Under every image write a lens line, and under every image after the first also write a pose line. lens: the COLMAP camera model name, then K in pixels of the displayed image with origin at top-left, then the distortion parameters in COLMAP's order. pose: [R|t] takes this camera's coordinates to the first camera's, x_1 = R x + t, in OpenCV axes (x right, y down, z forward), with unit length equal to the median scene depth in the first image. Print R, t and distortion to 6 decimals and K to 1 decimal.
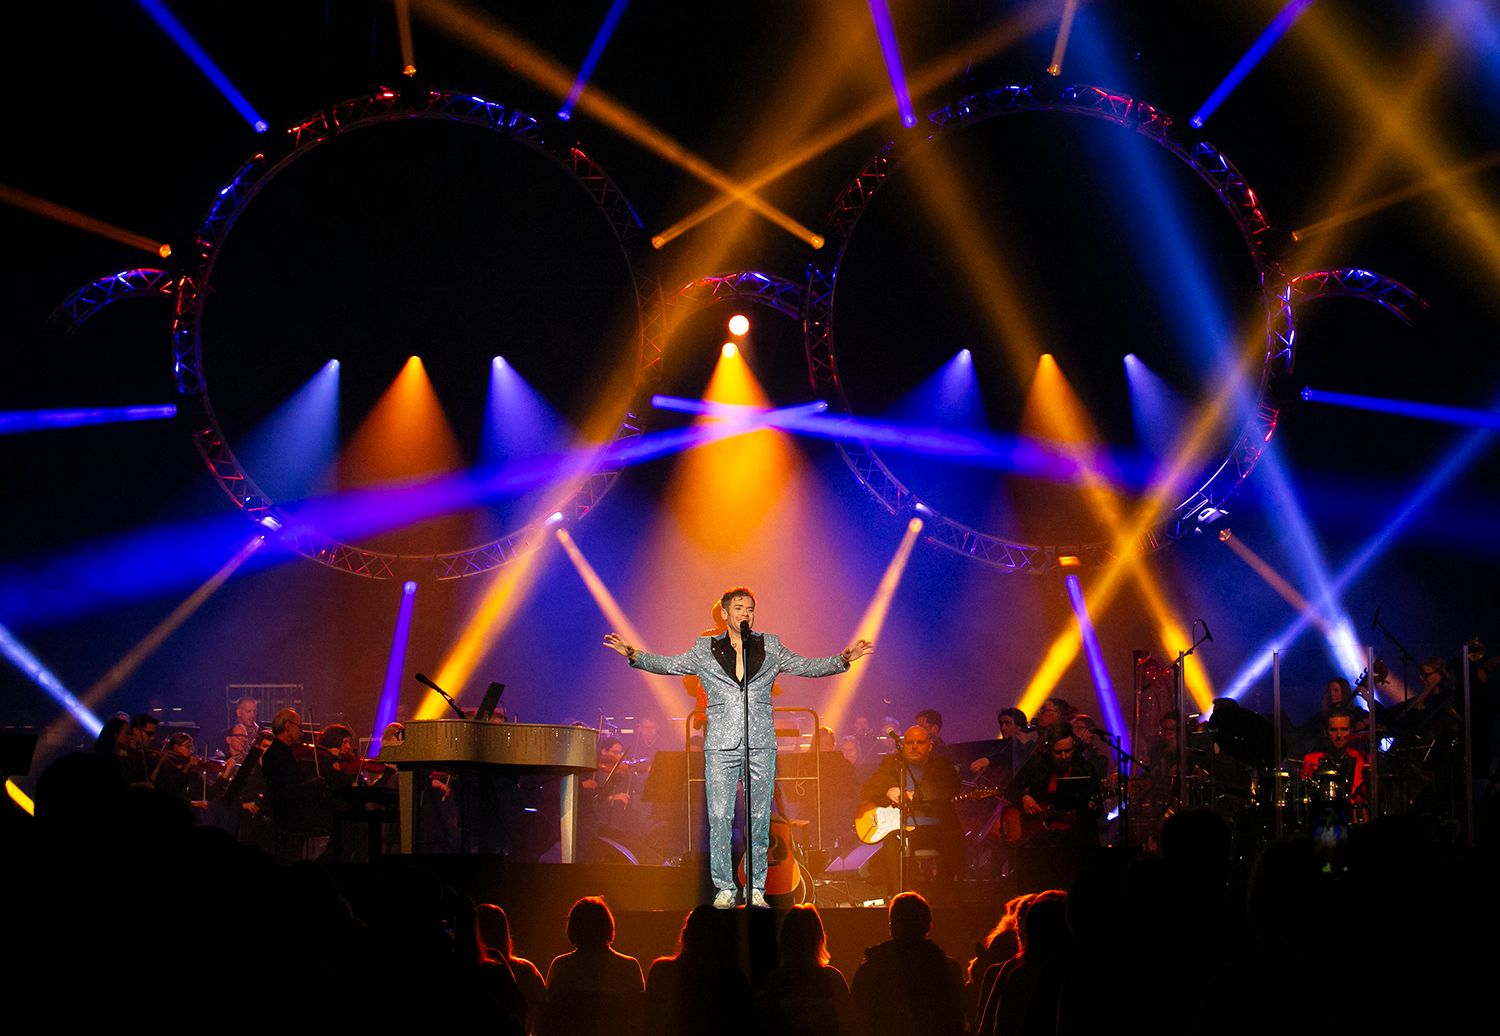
lens RADIAL K [[3260.5, 0, 707.2], [0, 3260.5, 389.8], [0, 0, 1]] dist [-0.192055, 0.000000]
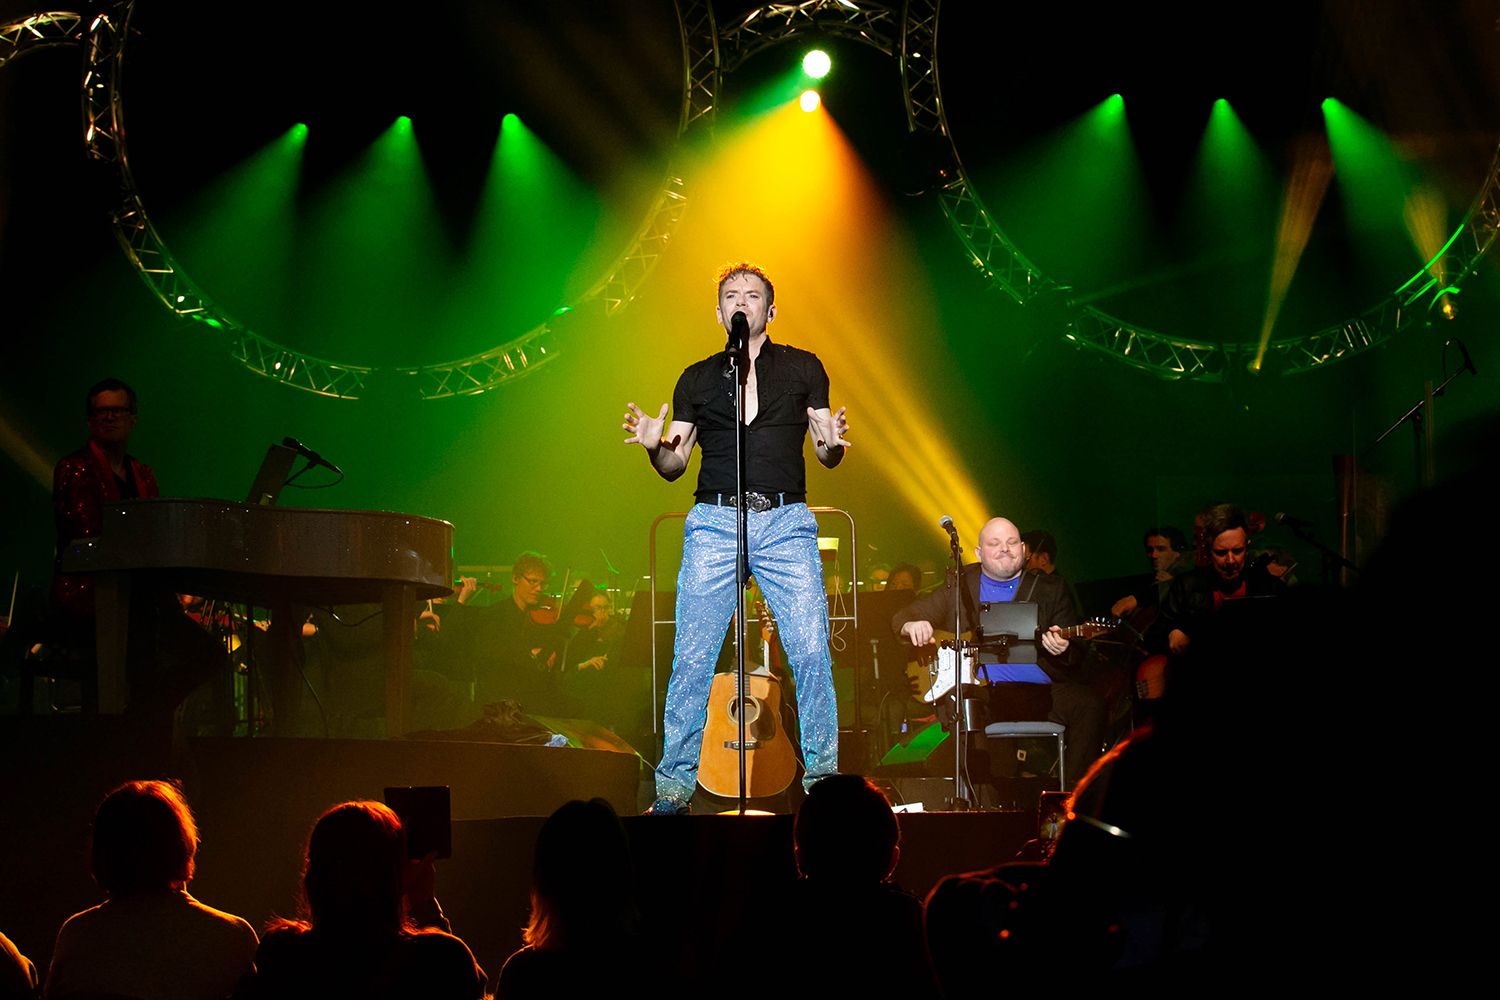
lens RADIAL K [[3175.2, 0, 776.0], [0, 3175.2, 445.0], [0, 0, 1]] dist [-0.223362, 0.000000]
pose [[0.998929, -0.014605, -0.043899, 0.031810], [0.016262, 0.999160, 0.037626, 0.042136], [0.043312, -0.038299, 0.998327, 0.256840]]
